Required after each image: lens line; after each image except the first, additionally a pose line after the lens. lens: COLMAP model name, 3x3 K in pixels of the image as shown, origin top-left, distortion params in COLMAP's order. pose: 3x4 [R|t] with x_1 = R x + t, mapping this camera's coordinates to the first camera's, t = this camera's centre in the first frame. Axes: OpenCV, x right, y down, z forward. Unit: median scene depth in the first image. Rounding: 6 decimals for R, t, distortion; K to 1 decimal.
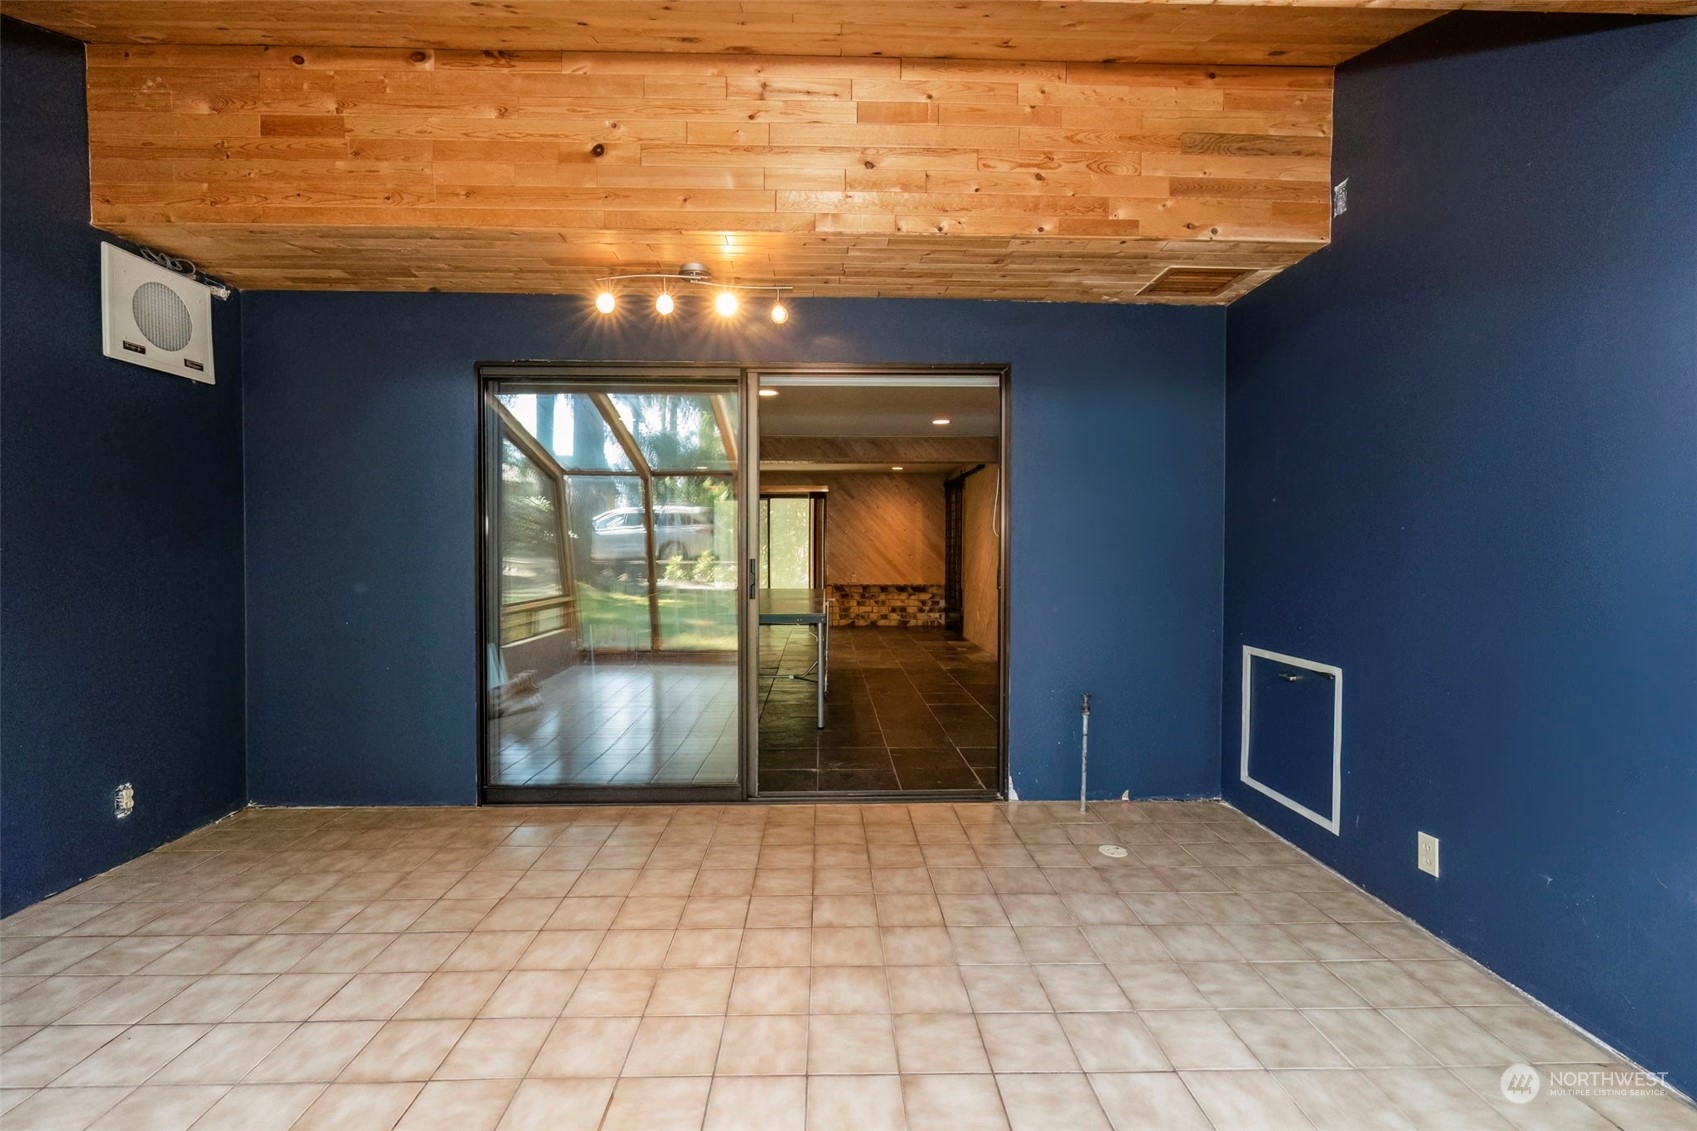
lens RADIAL K [[723.8, 0, 841.6], [0, 723.8, 564.3], [0, 0, 1]] dist [0.002399, 0.000199]
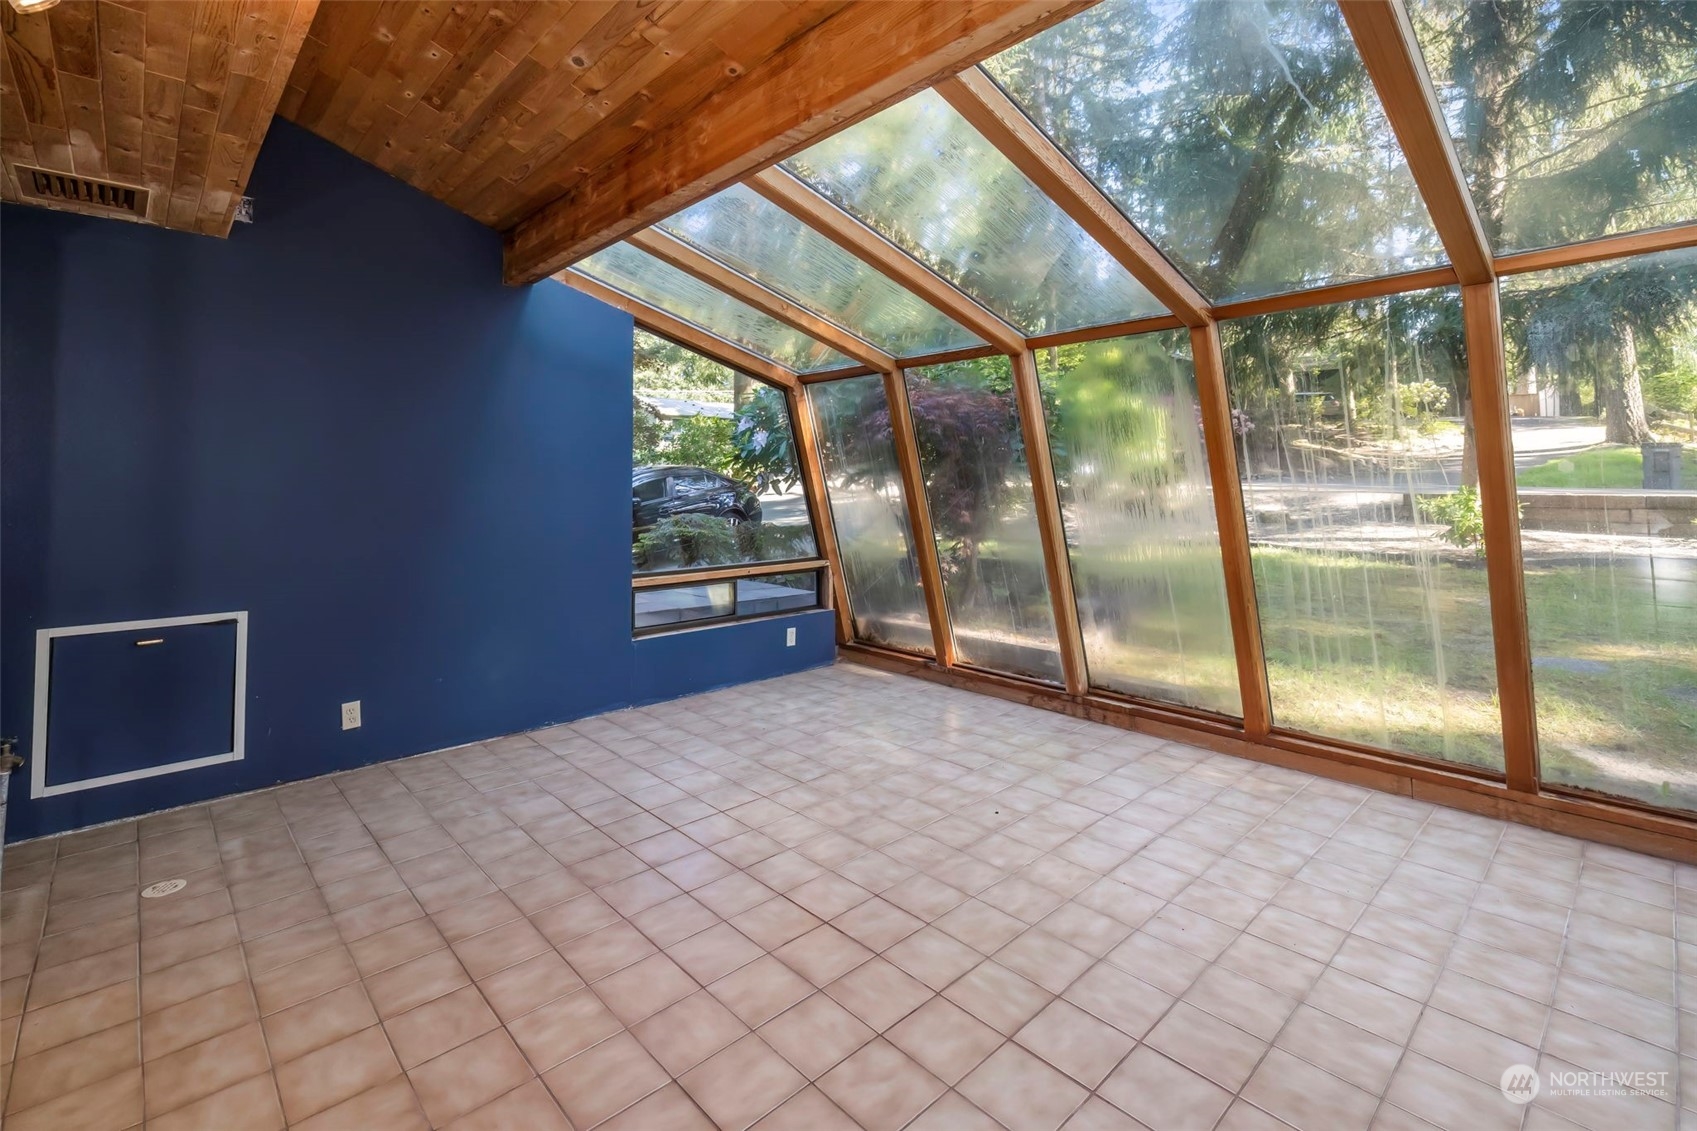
lens RADIAL K [[723.8, 0, 850.8], [0, 723.8, 564.6], [0, 0, 1]] dist [0.002399, 0.000199]
pose [[-0.671142, -0.083099, 0.736656, -0.919062], [0.017727, 0.991614, 0.128010, -0.068670], [-0.741117, 0.098971, -0.664041, 1.213726]]
